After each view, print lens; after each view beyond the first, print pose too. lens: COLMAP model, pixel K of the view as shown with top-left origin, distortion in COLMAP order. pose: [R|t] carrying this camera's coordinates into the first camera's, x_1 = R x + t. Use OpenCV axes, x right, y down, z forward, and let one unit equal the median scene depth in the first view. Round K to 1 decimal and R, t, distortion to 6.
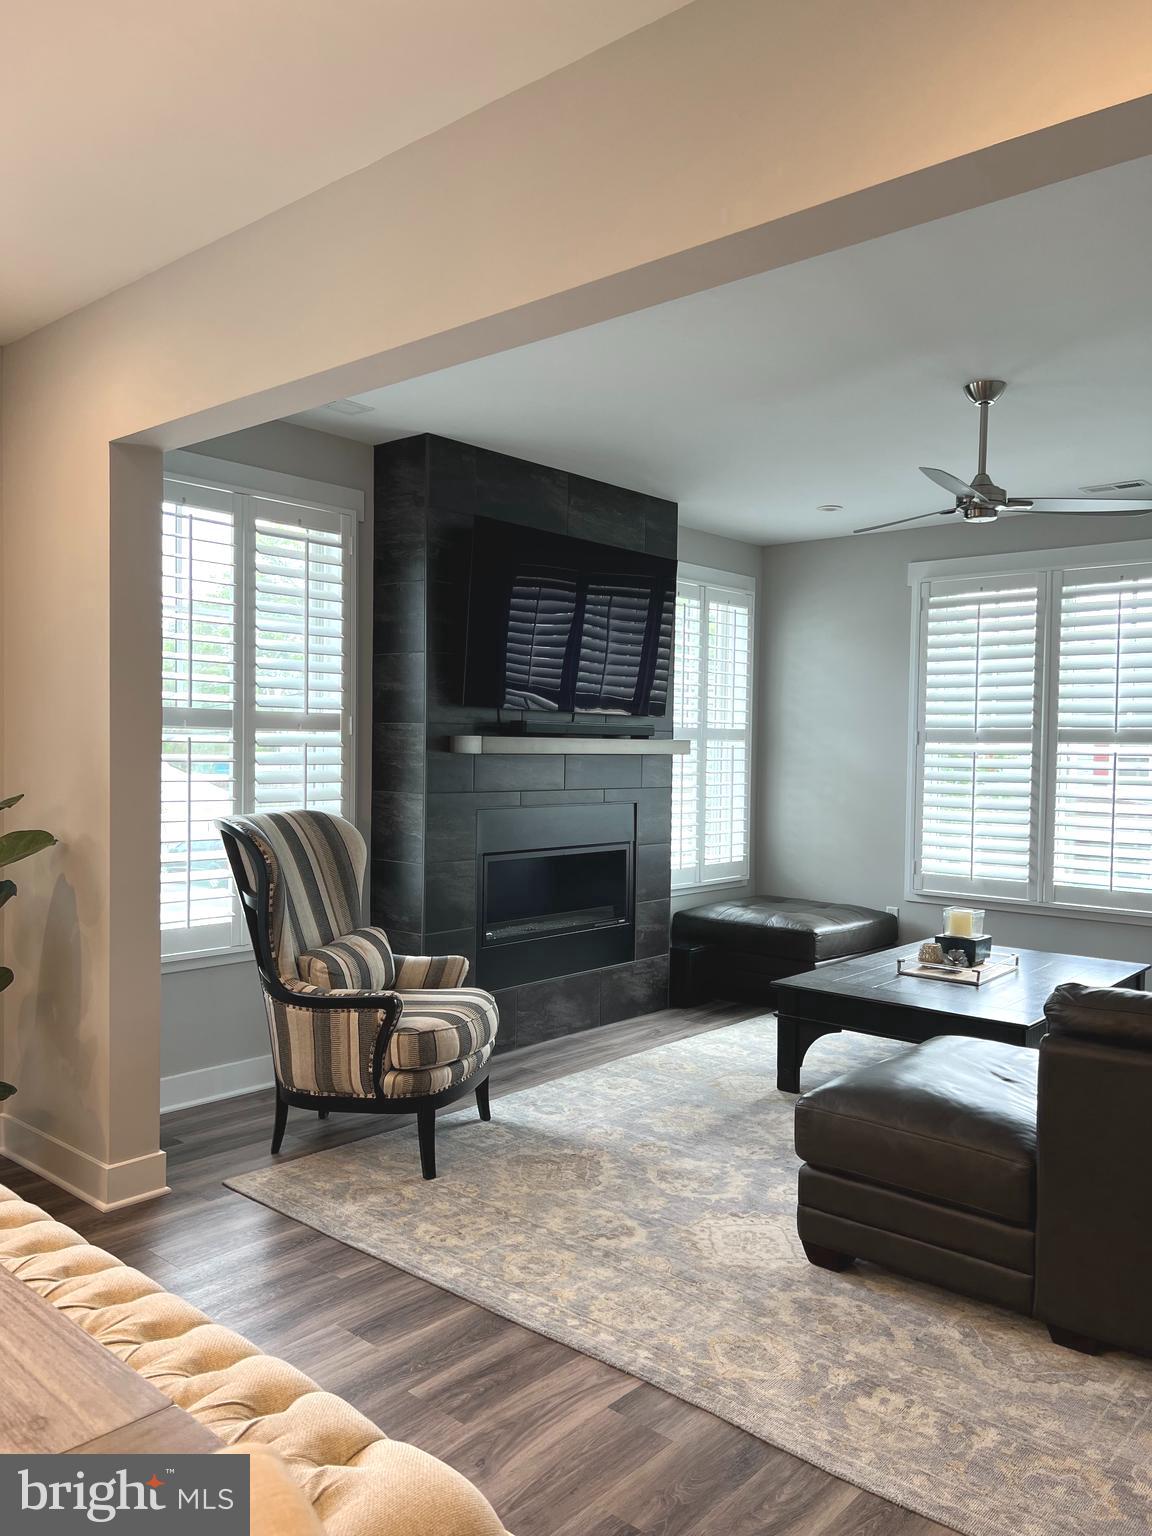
lens RADIAL K [[1150.9, 0, 575.9], [0, 1150.9, 774.1], [0, 0, 1]] dist [0.039425, -0.049290]
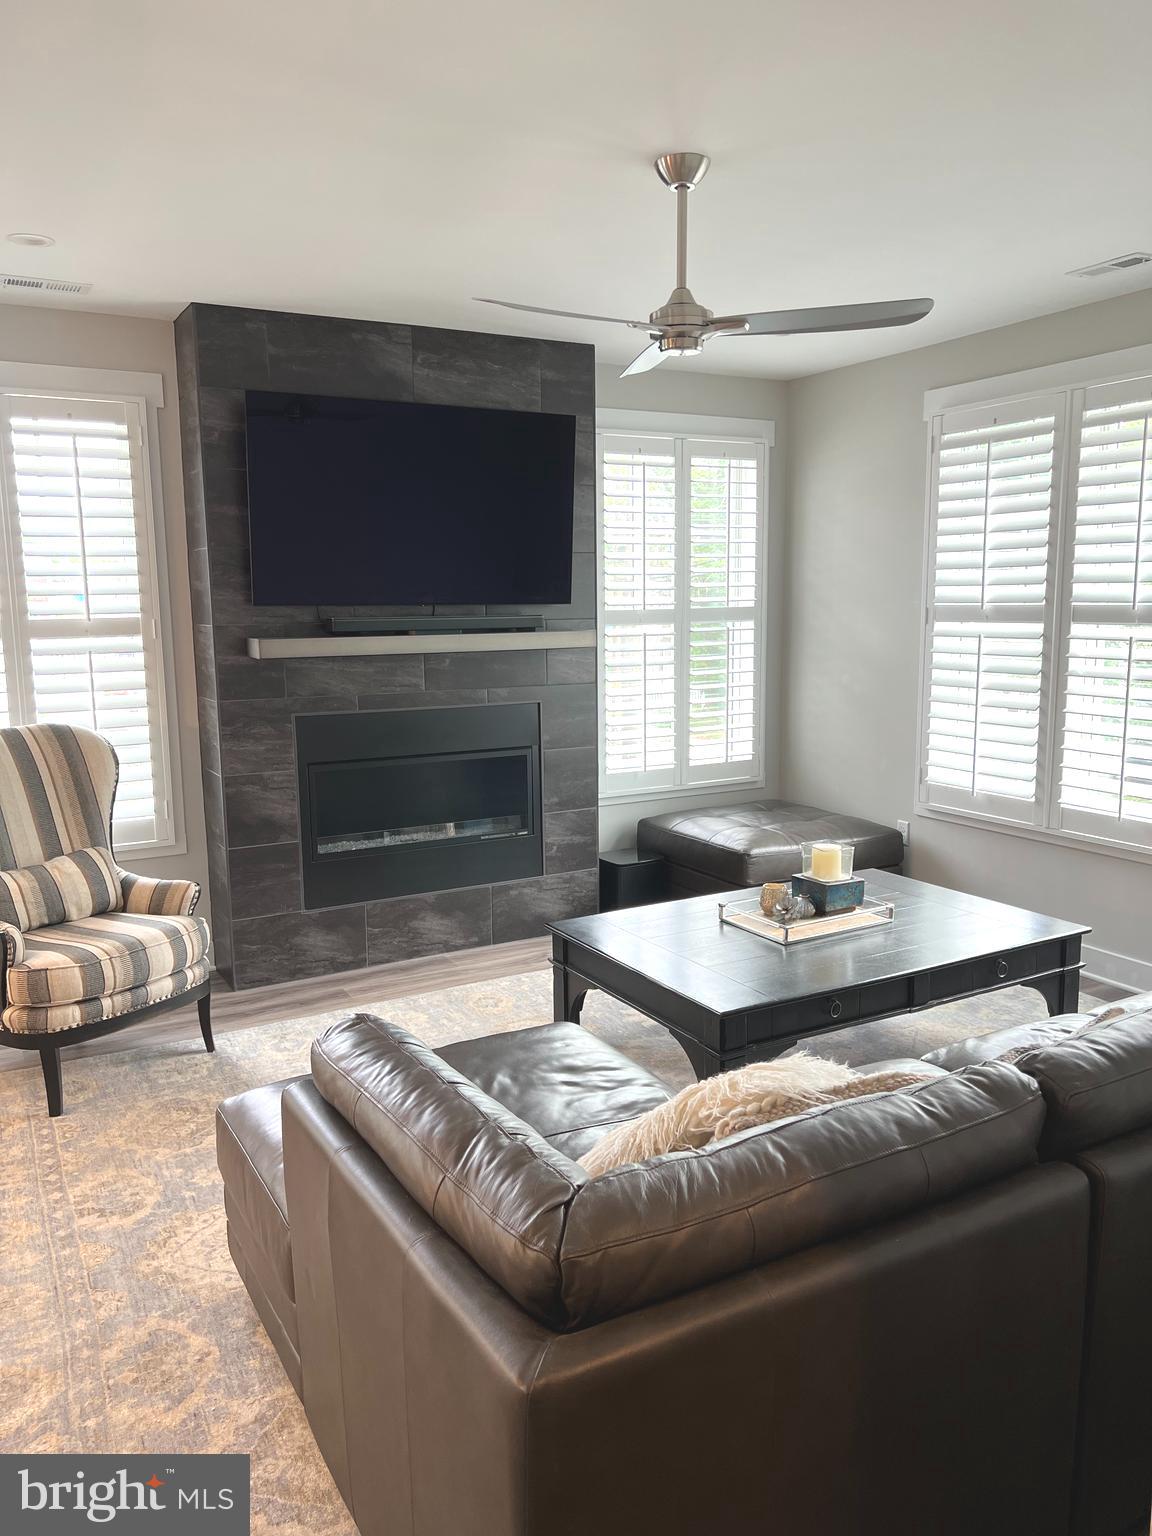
lens RADIAL K [[1150.9, 0, 575.9], [0, 1150.9, 774.1], [0, 0, 1]] dist [0.039425, -0.049290]
pose [[0.941756, 0.026108, -0.335283, 0.379052], [0.017455, 0.991844, 0.126261, -0.031565], [0.335844, -0.124759, 0.933619, 0.171985]]
